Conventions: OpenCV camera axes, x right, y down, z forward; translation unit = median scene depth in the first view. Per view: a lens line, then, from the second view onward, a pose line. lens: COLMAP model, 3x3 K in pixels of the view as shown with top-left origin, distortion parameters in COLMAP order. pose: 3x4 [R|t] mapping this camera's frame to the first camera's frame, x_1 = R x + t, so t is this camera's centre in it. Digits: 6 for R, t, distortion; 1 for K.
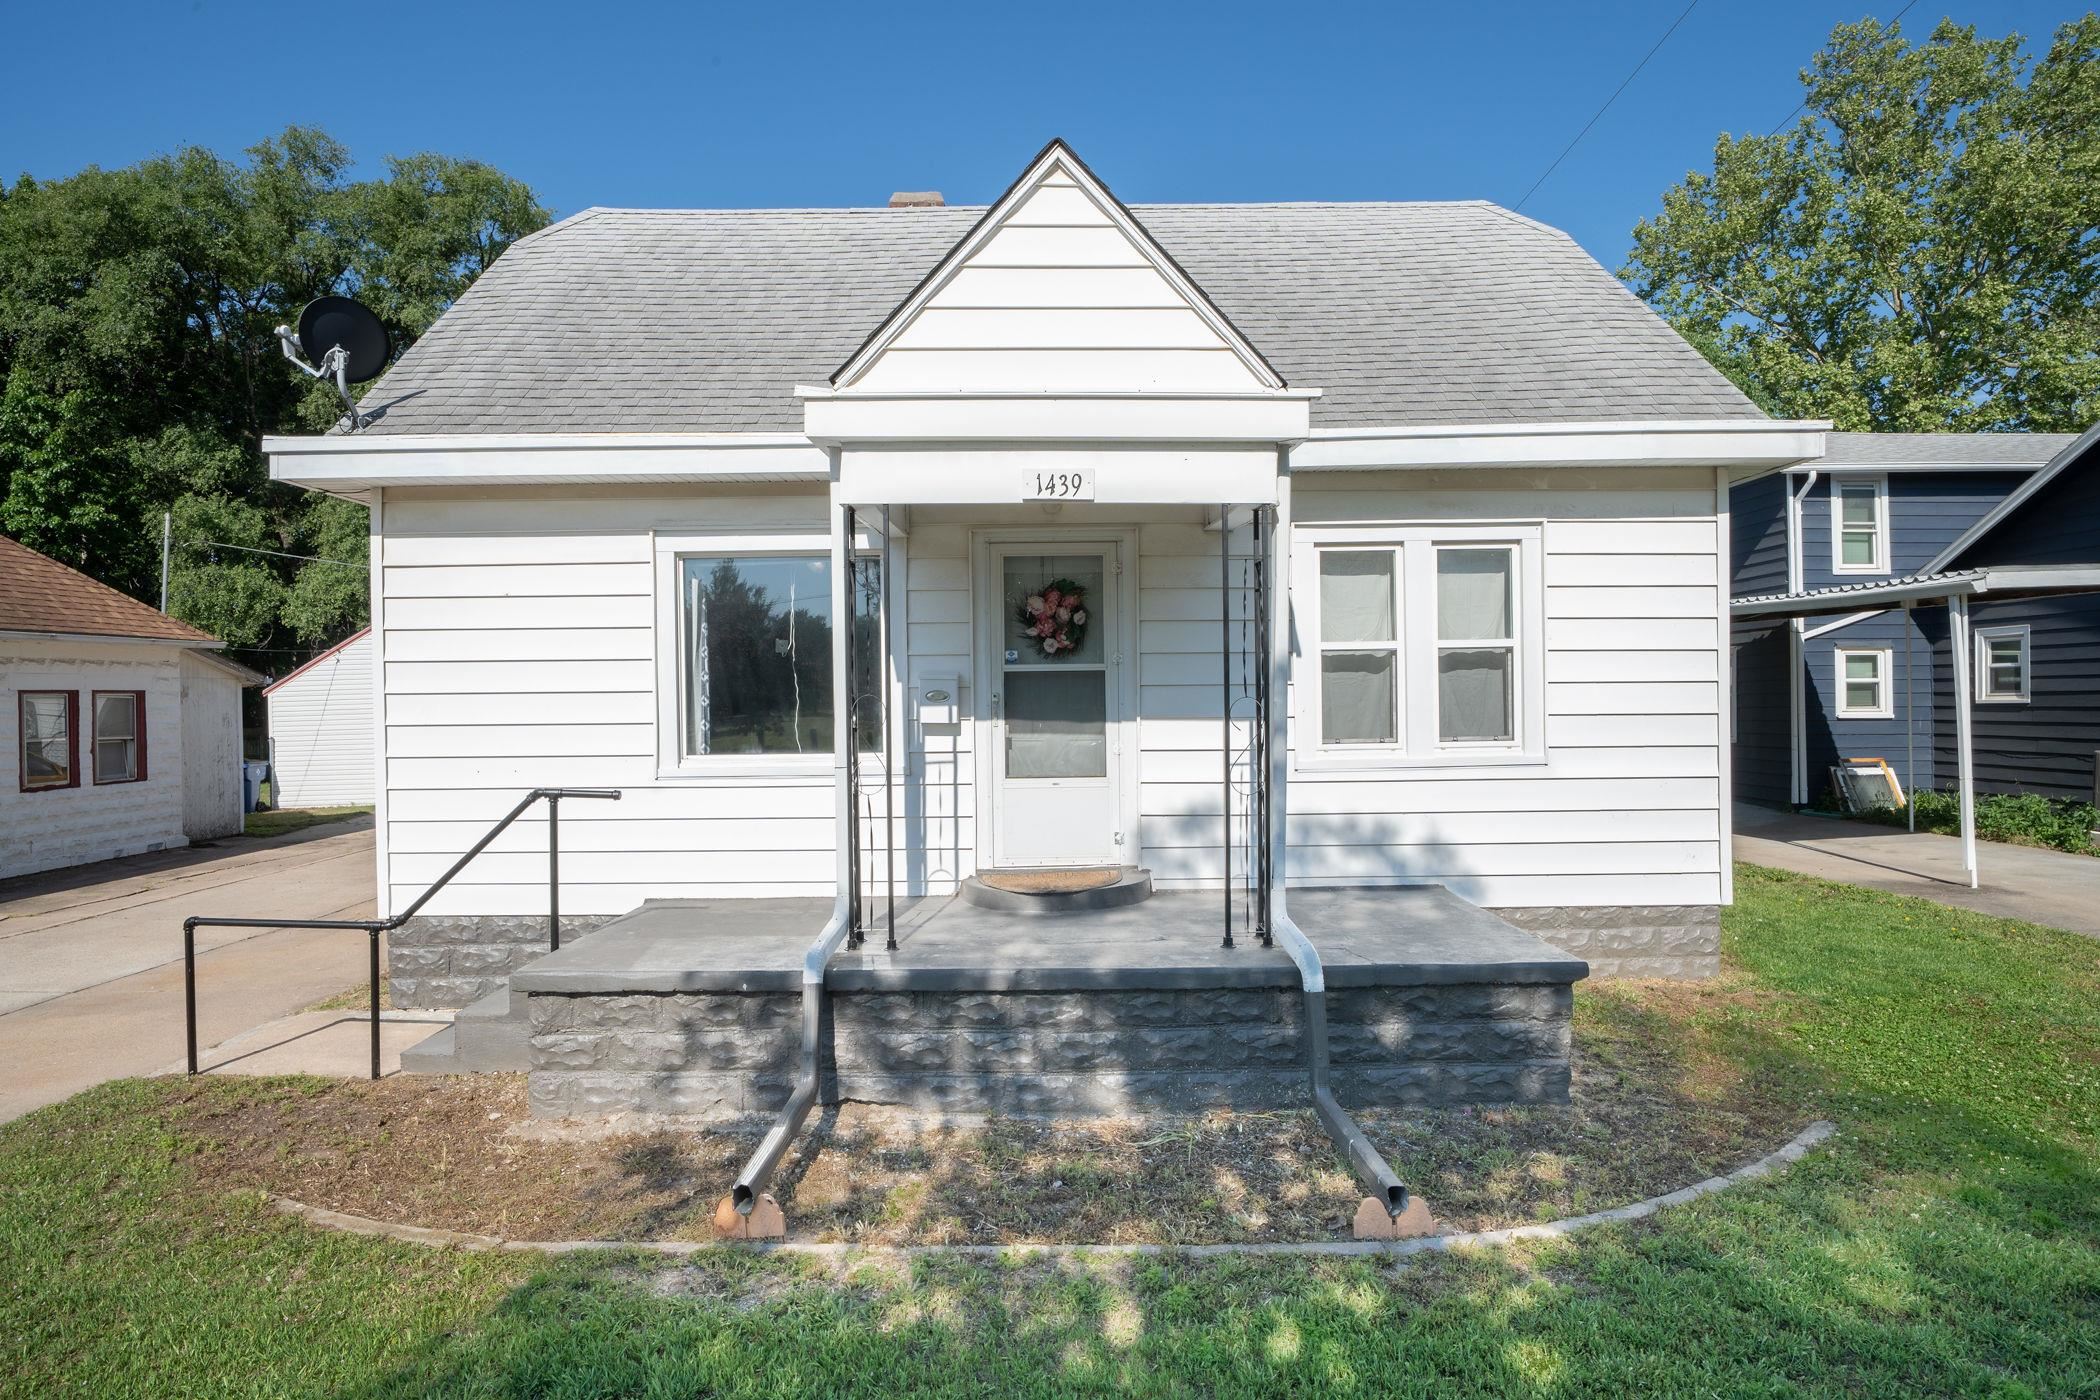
lens RADIAL K [[1164.9, 0, 1051.7], [0, 1164.9, 713.3], [0, 0, 1]] dist [-0.047504, 0.011549]
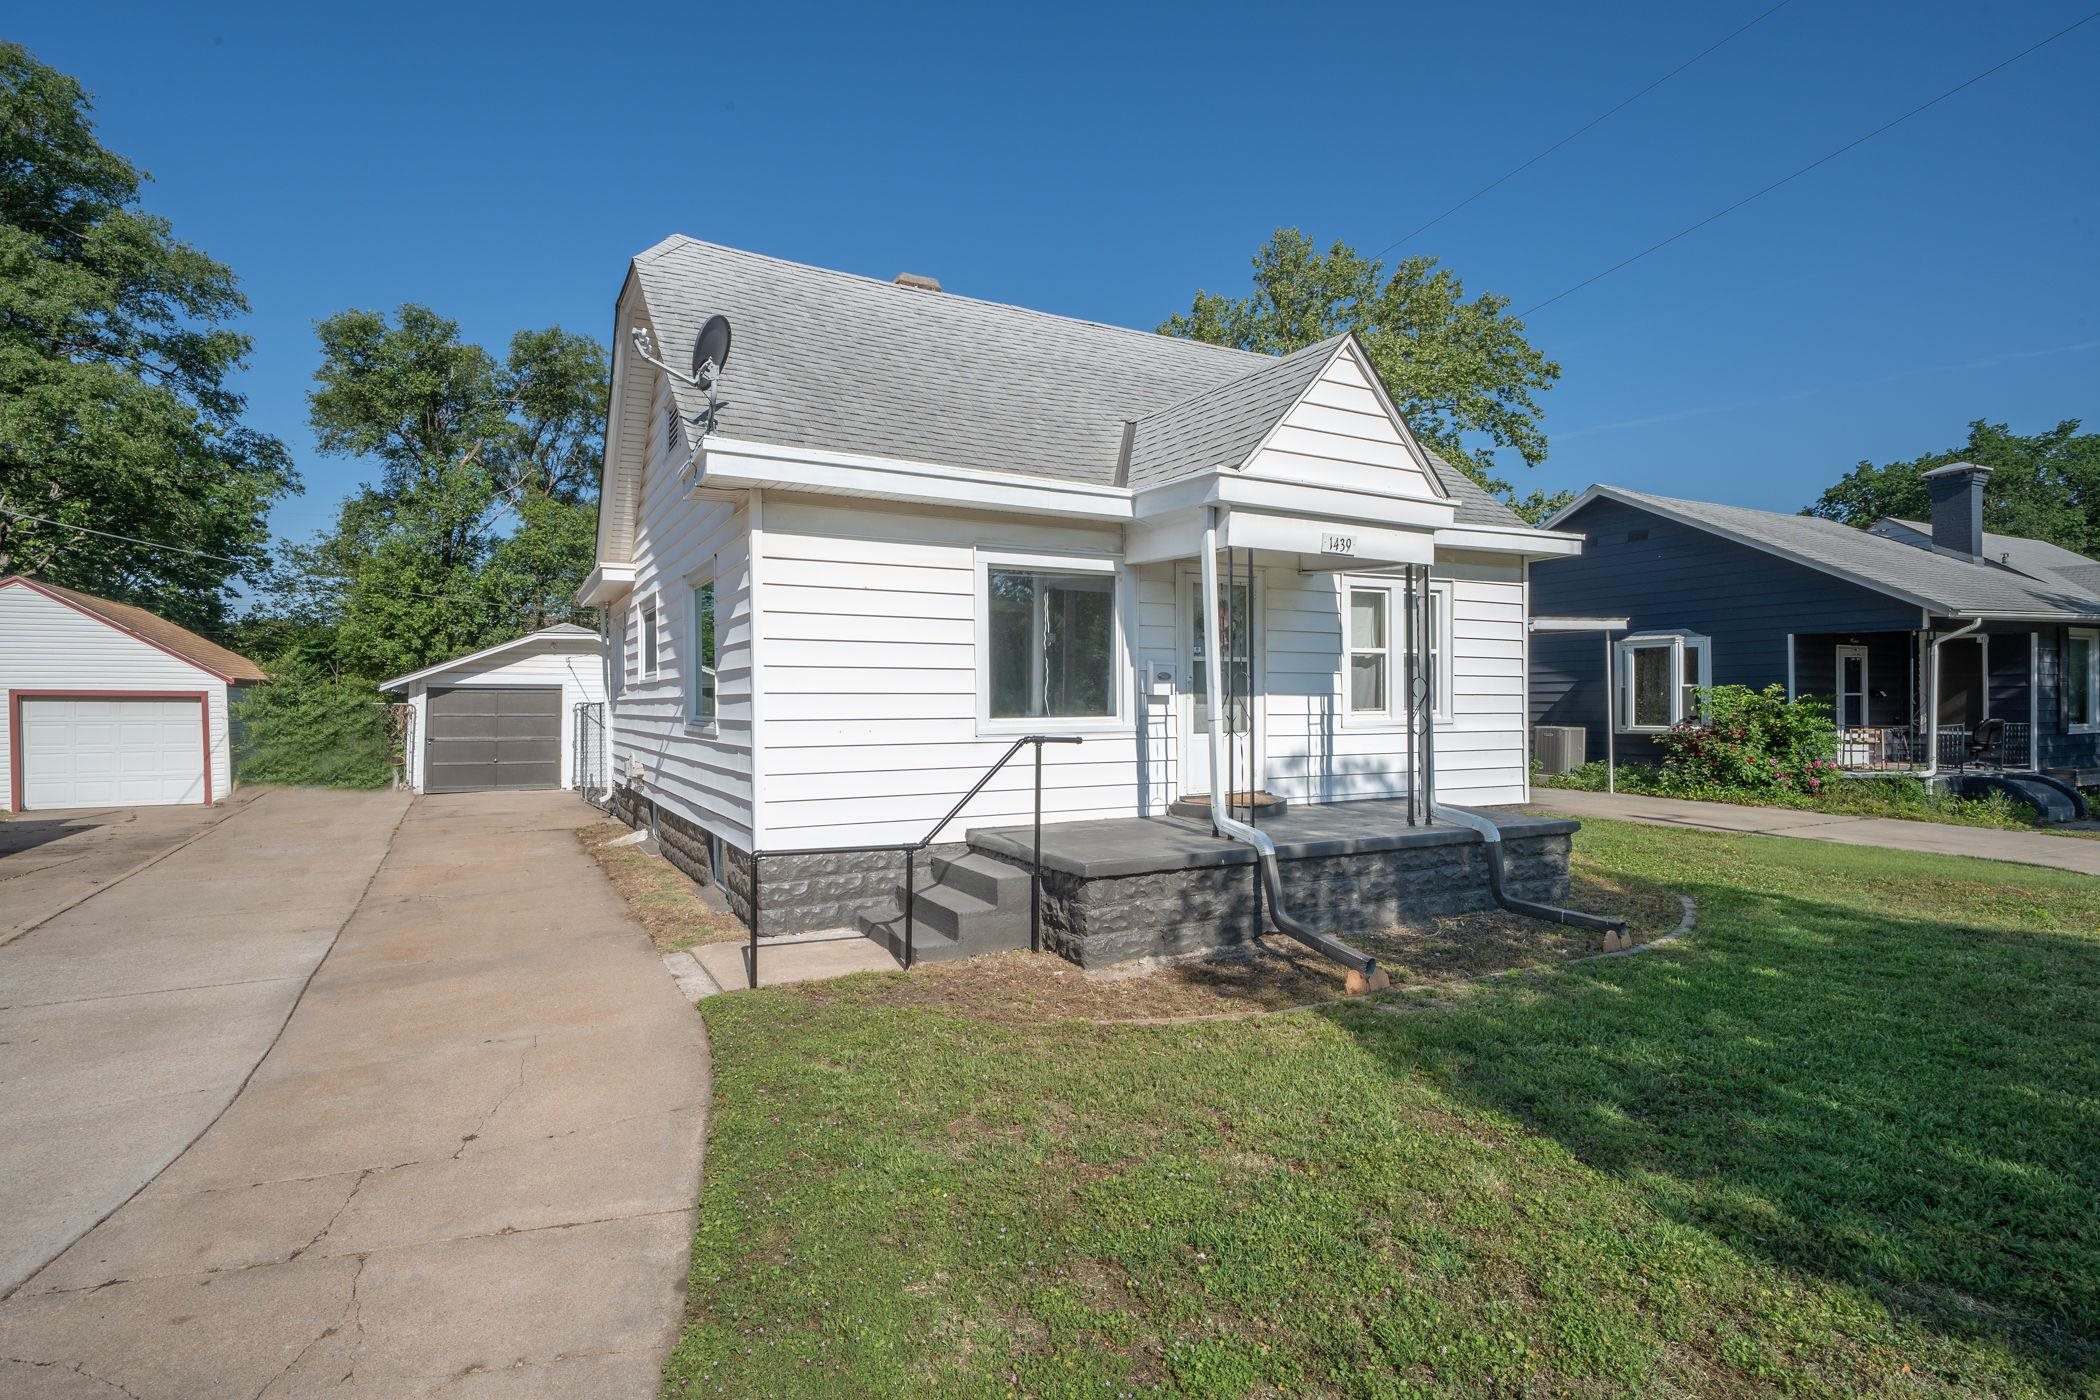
lens RADIAL K [[1032.4, 0, 1050.0], [0, 1032.4, 700.0], [0, 0, 1]] dist [-0.000930, -0.000177]
pose [[0.885027, 0.008481, 0.465463, -0.847099], [-0.000640, 0.999855, -0.017001, 0.037483], [-0.465540, 0.014749, 0.884904, -0.067609]]
